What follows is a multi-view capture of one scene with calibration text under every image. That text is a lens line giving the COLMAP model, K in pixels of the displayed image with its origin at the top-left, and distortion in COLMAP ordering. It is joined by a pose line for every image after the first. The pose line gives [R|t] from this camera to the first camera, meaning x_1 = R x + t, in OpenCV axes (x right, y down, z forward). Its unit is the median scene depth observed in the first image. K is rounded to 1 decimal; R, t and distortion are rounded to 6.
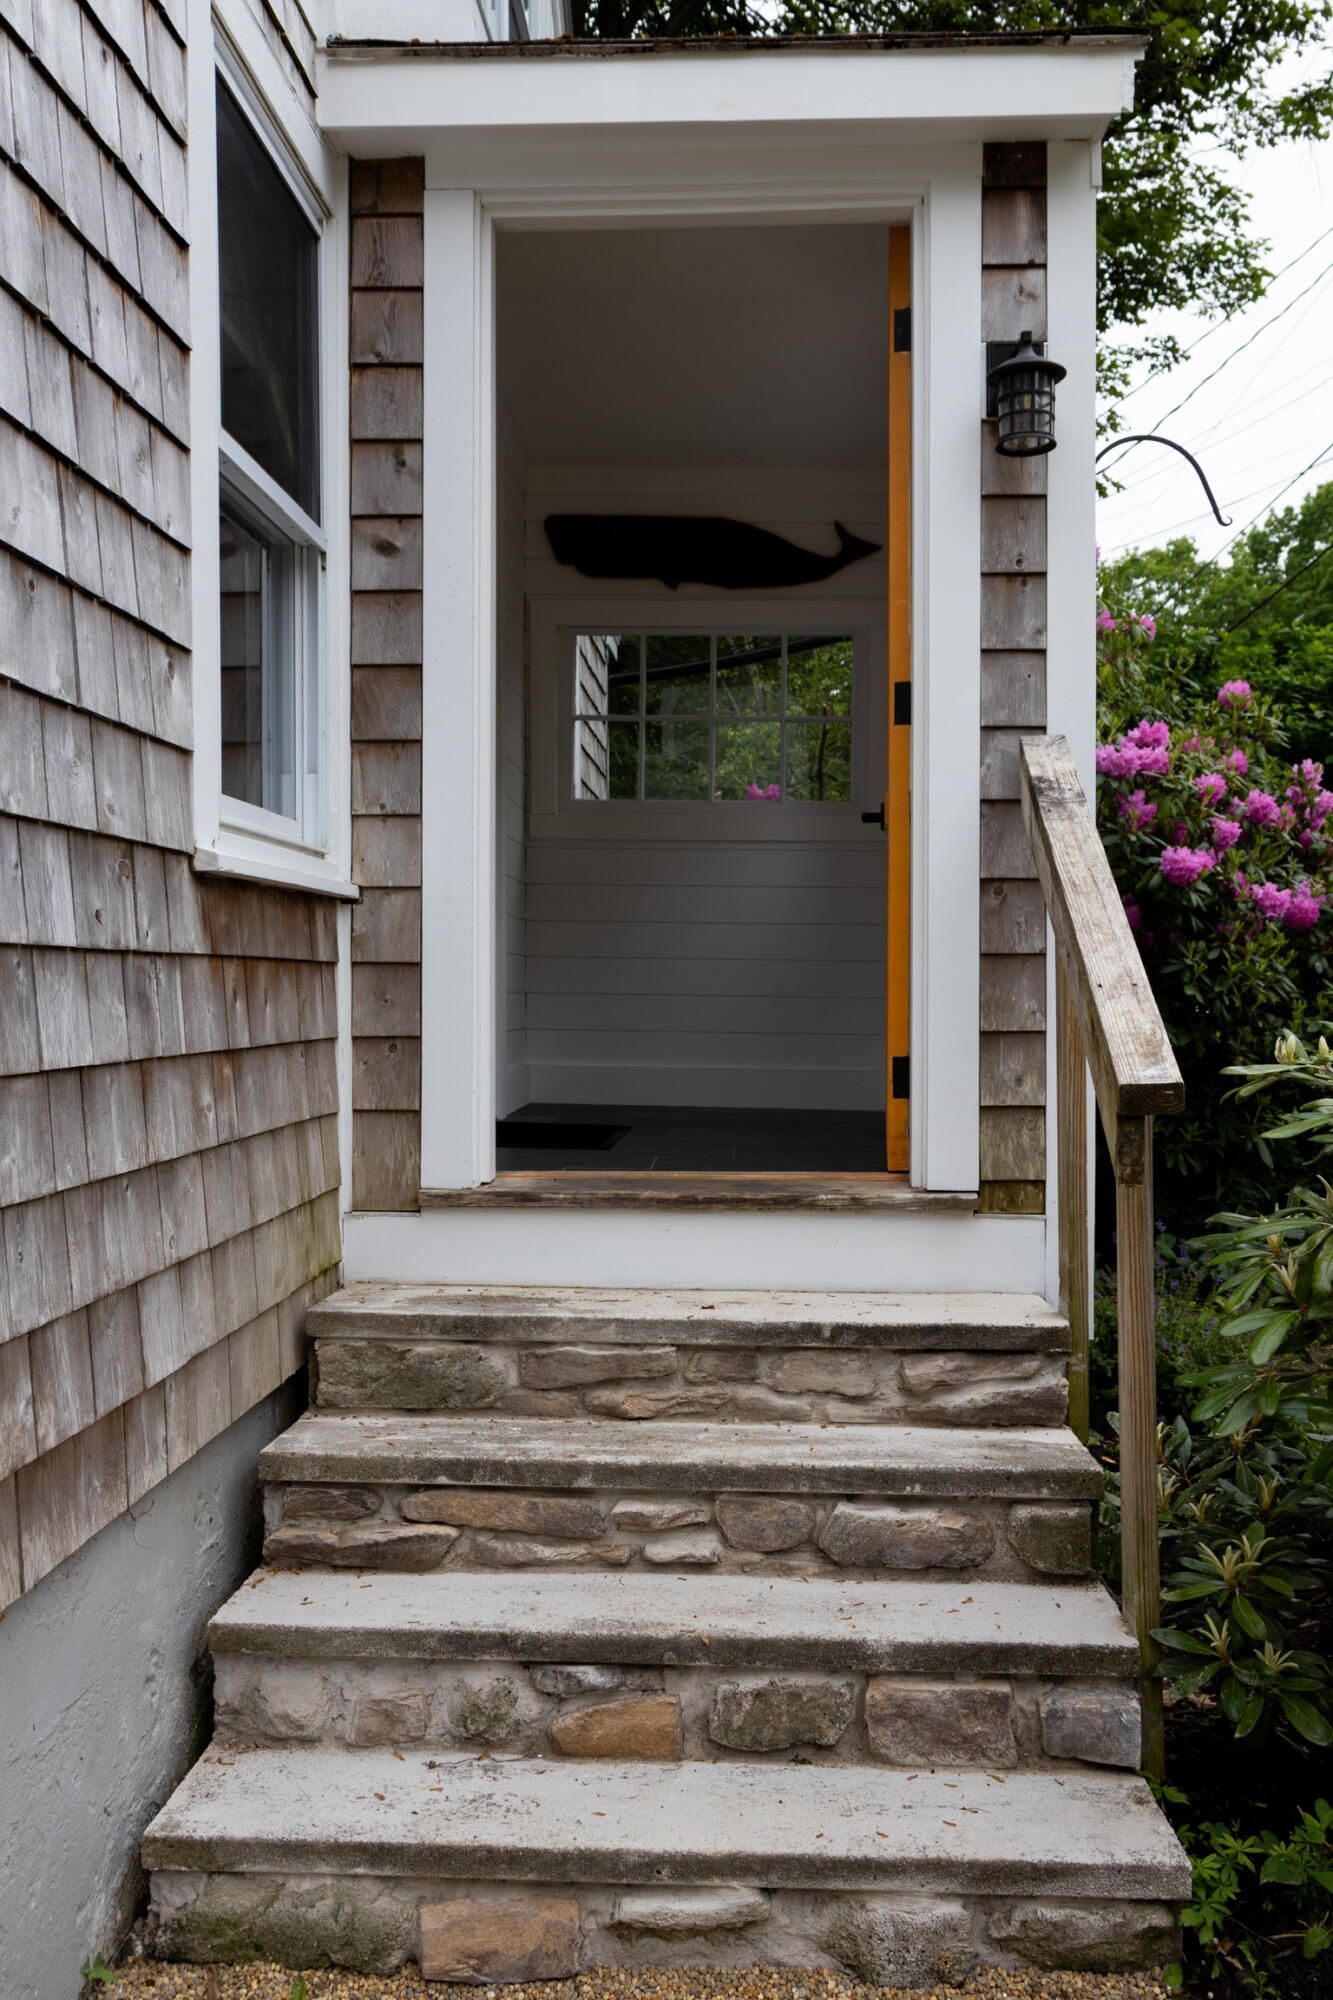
lens RADIAL K [[1659.2, 0, 676.3], [0, 1659.2, 976.1], [0, 0, 1]] dist [-0.002240, 0.010379]
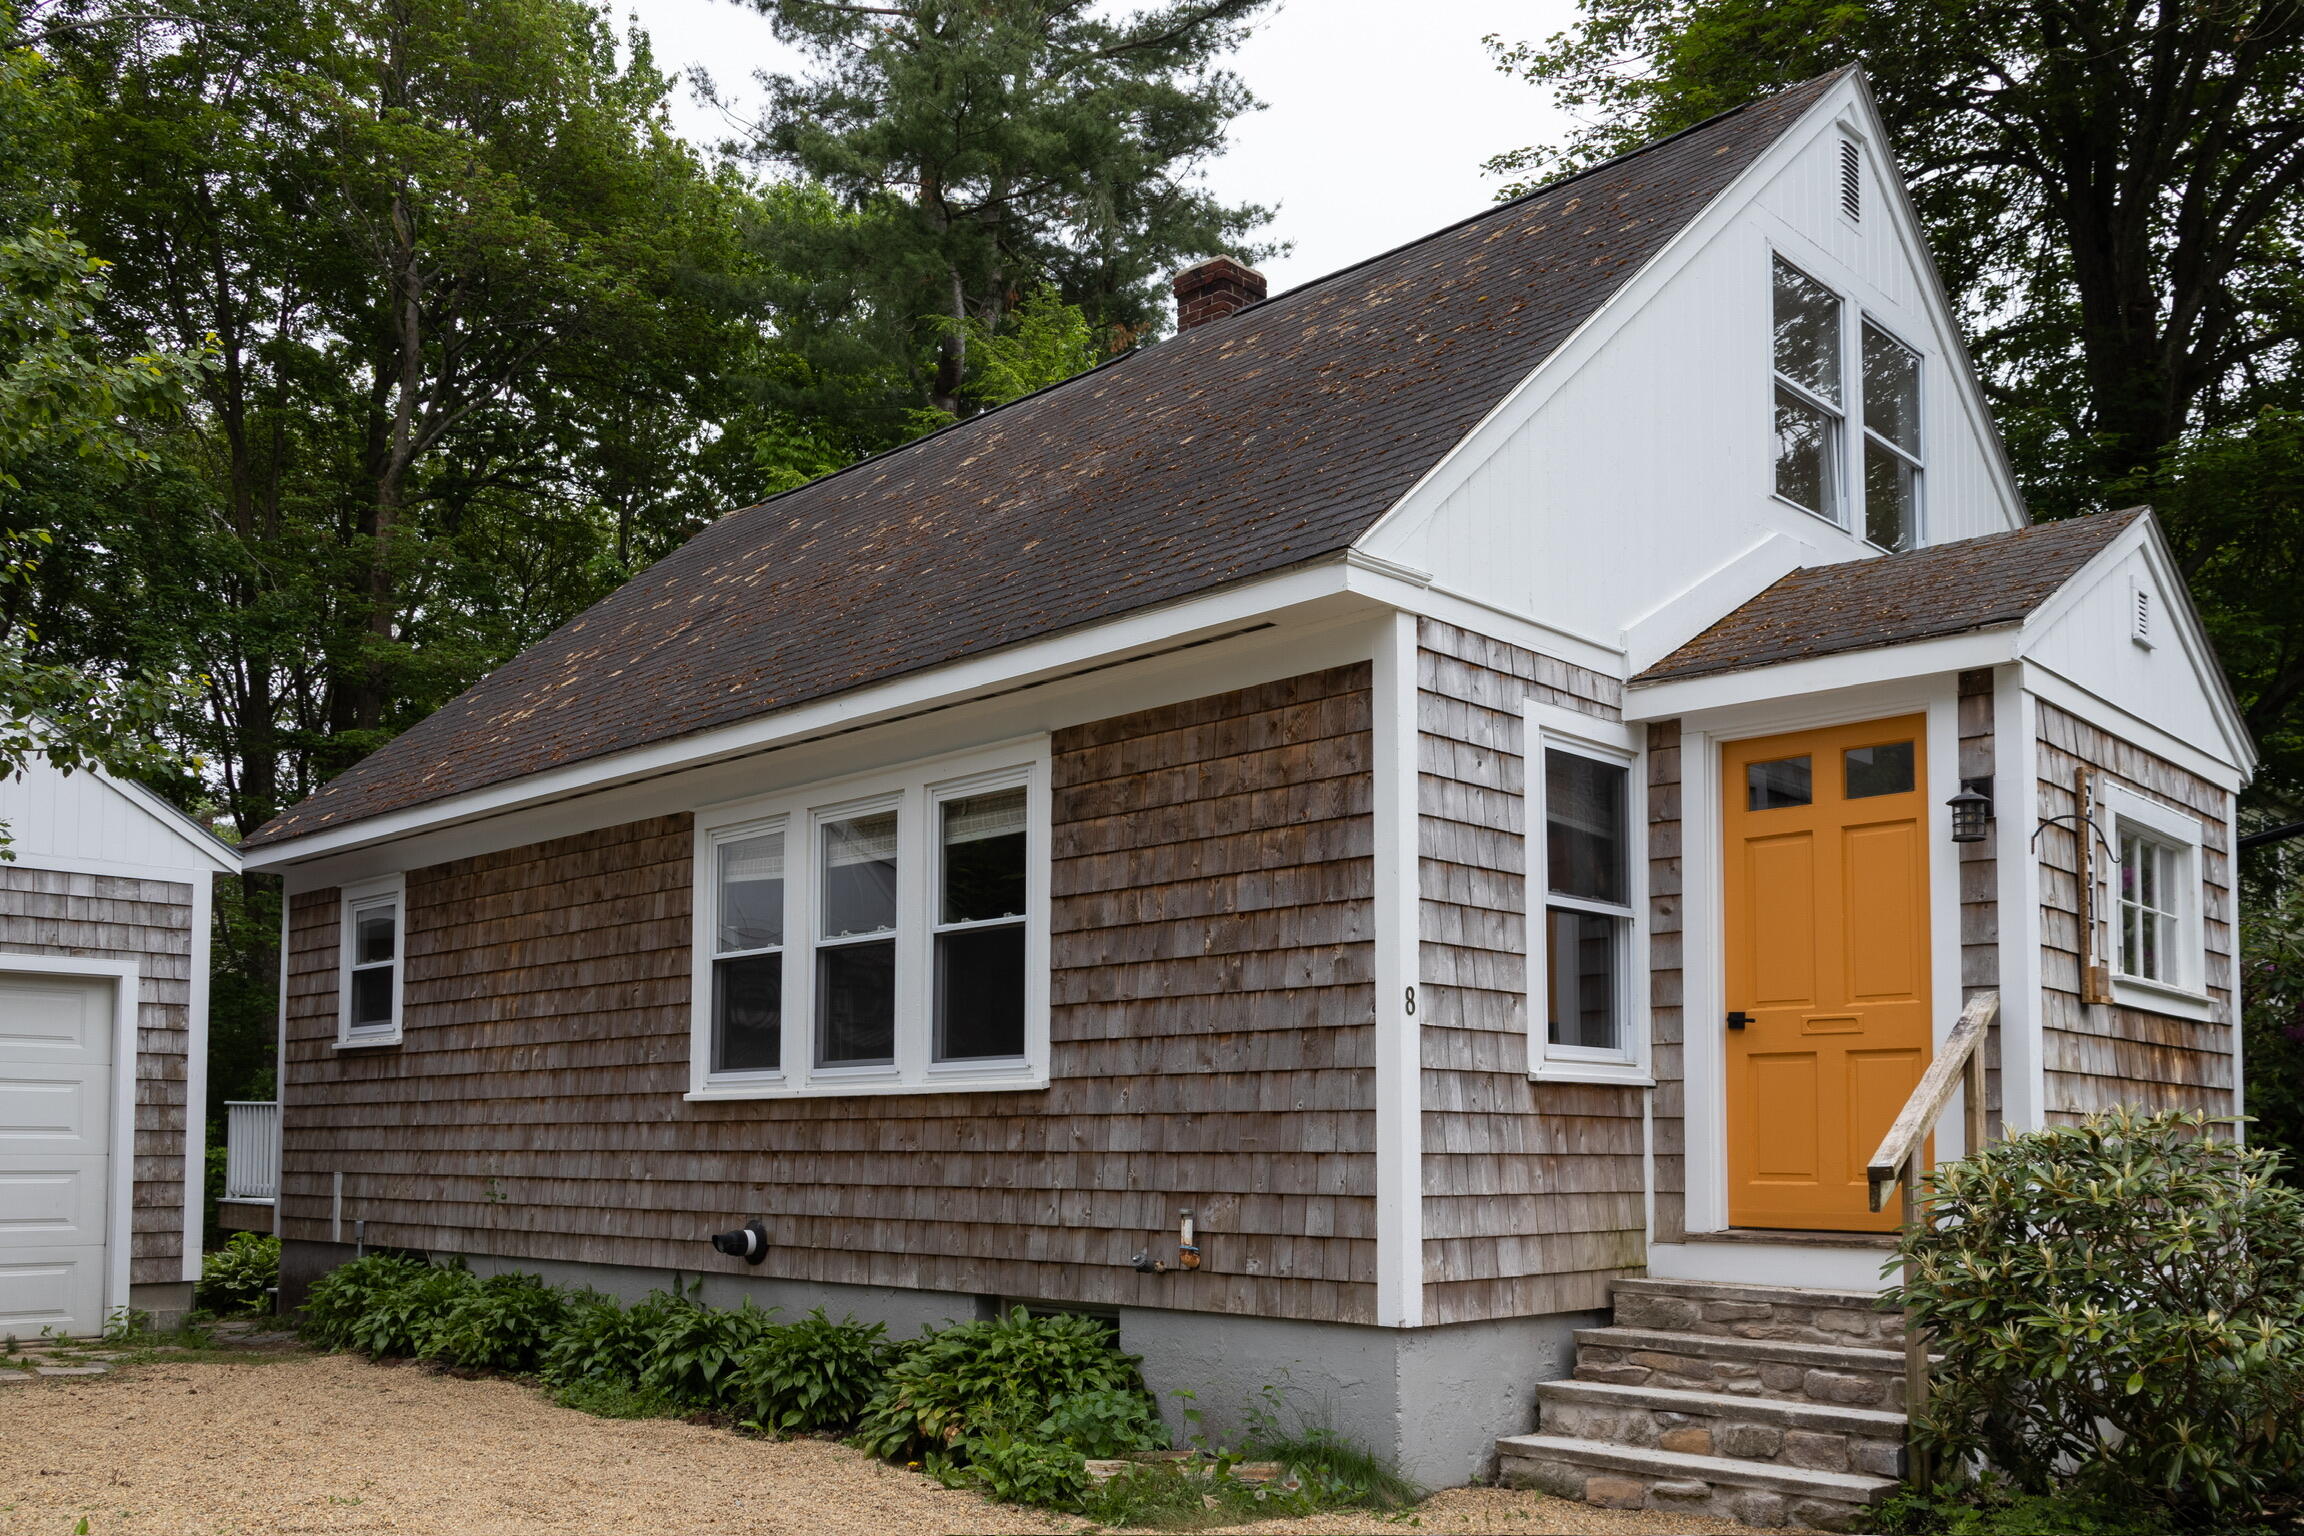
lens RADIAL K [[1911.4, 0, 1157.9], [0, 1911.4, 1038.4], [0, 0, 1]] dist [-0.002240, 0.010379]
pose [[0.753871, -0.032792, -0.656204, 1.082715], [-0.003329, 0.998550, -0.053725, 0.027192], [0.657014, 0.042686, 0.752669, -1.412603]]
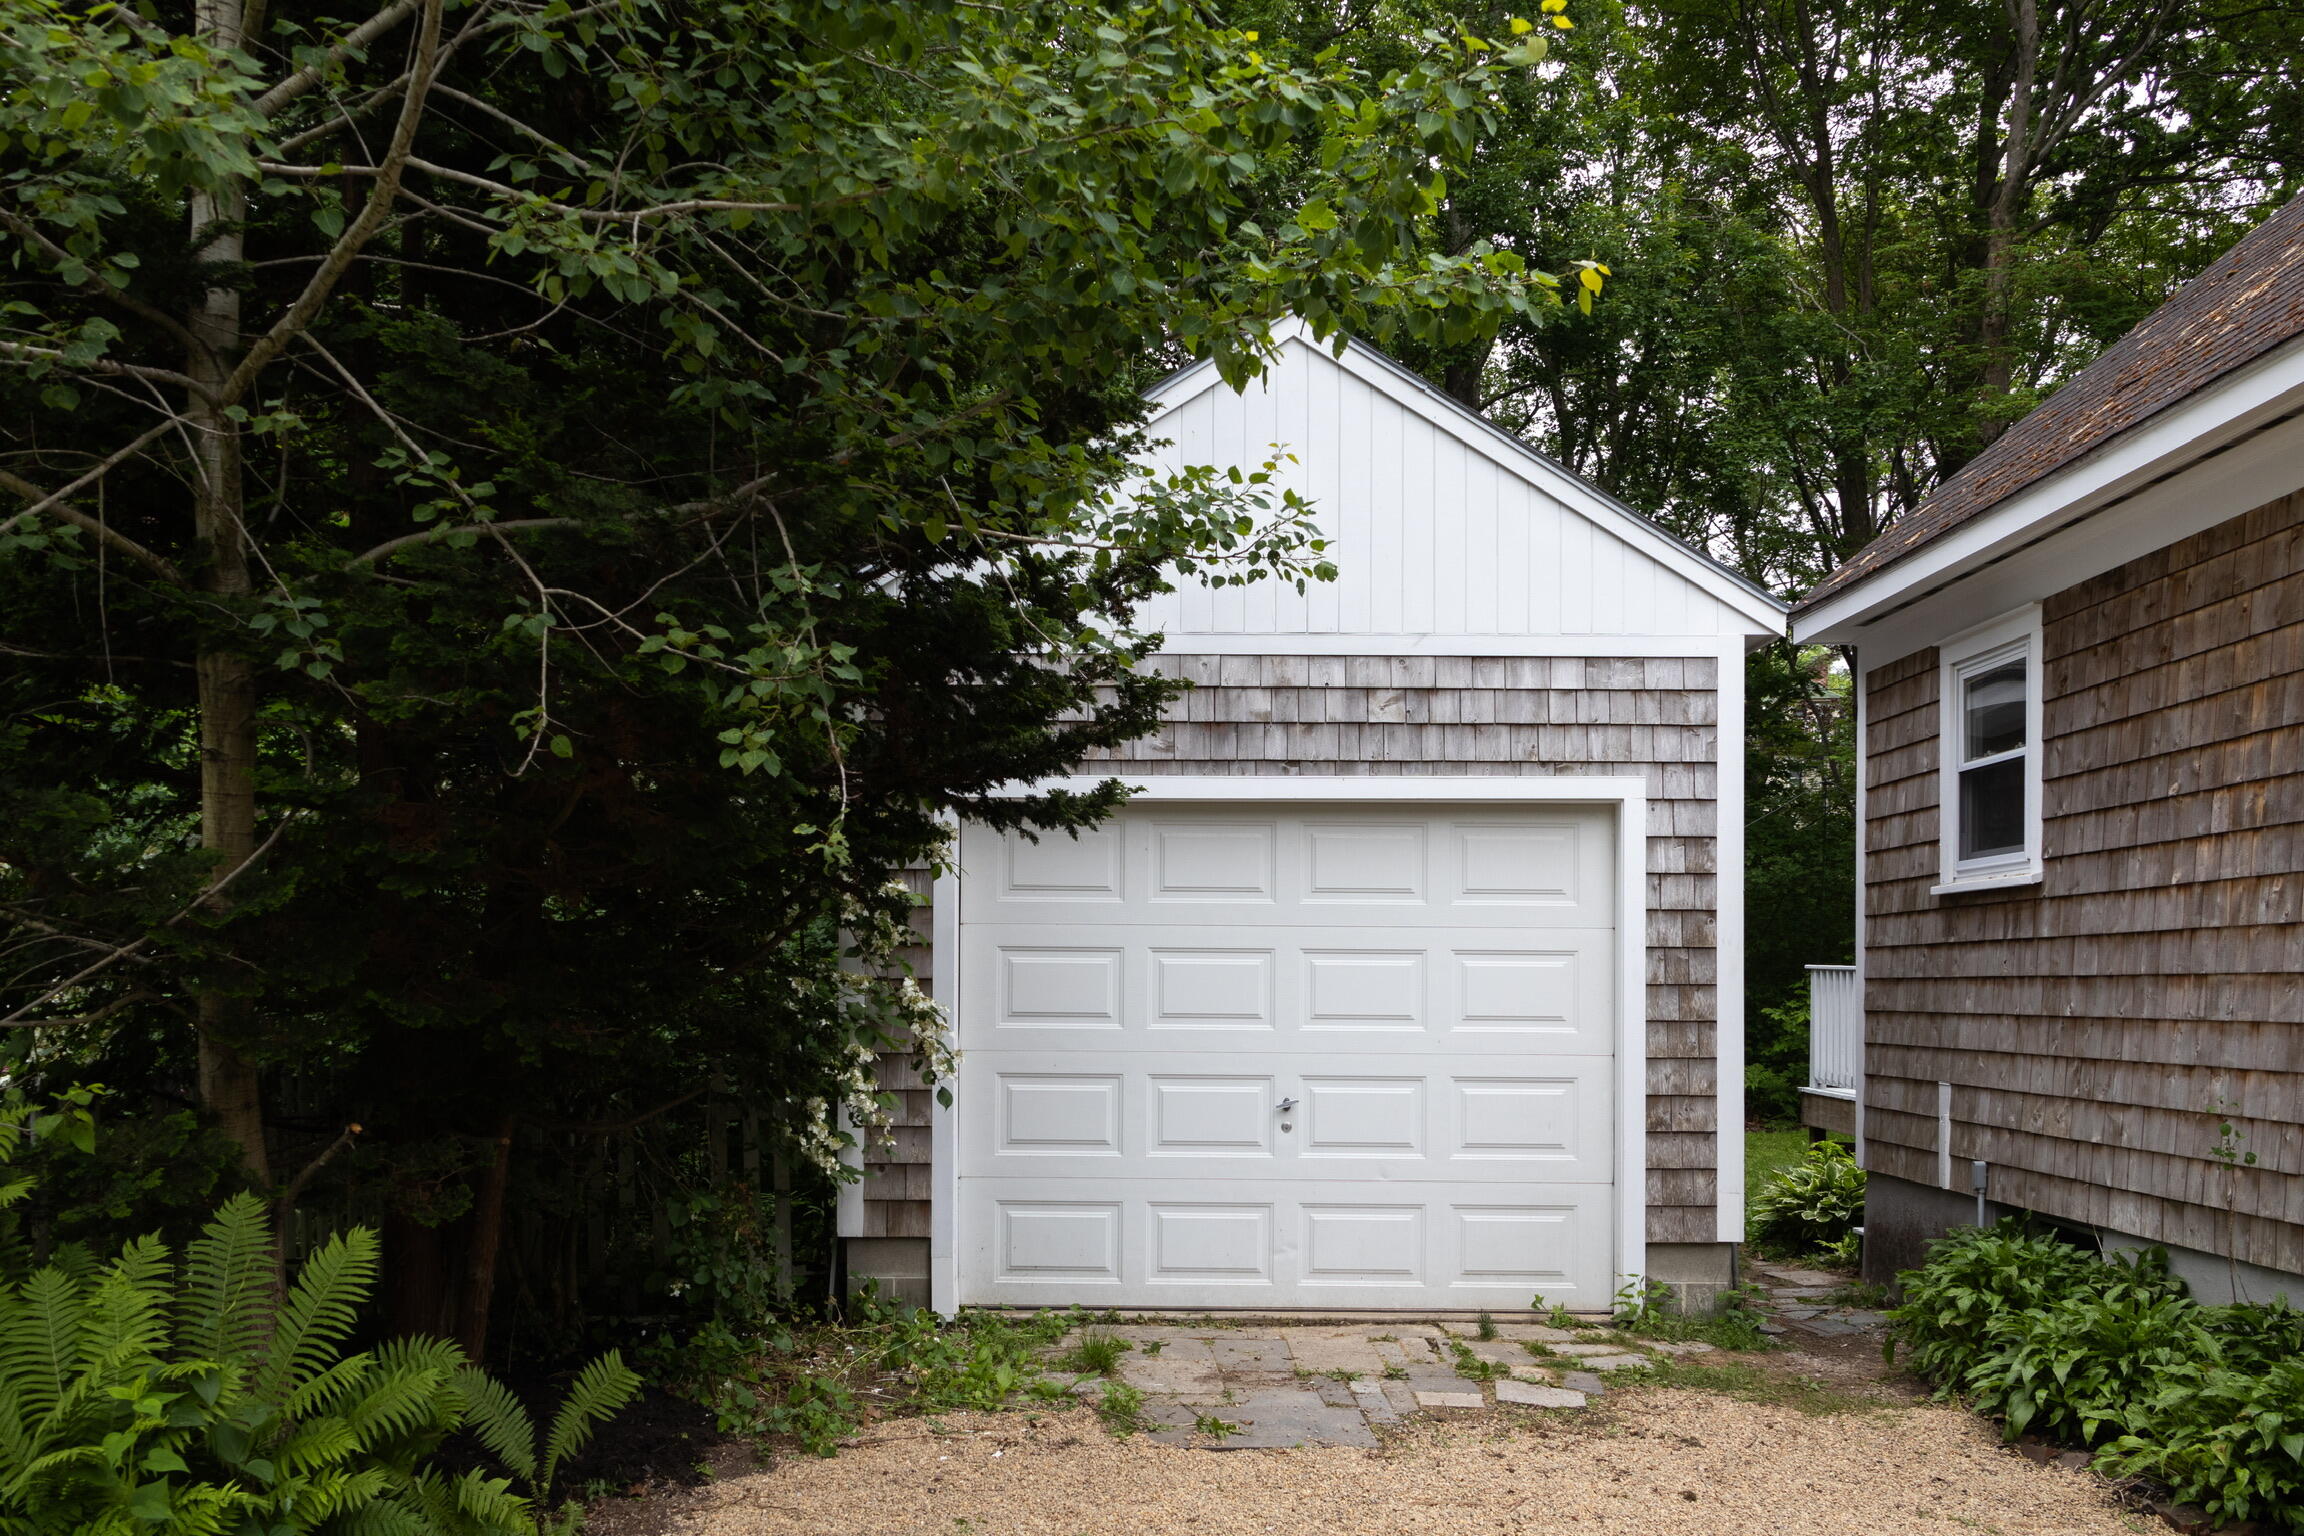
lens RADIAL K [[1911.4, 0, 1110.8], [0, 1911.4, 977.9], [0, 0, 1]] dist [-0.002240, 0.010379]
pose [[0.029700, -0.000655, -0.999559, -0.434553], [-0.003160, 0.999995, -0.000749, -0.047788], [0.999554, 0.003181, 0.029698, -0.650514]]
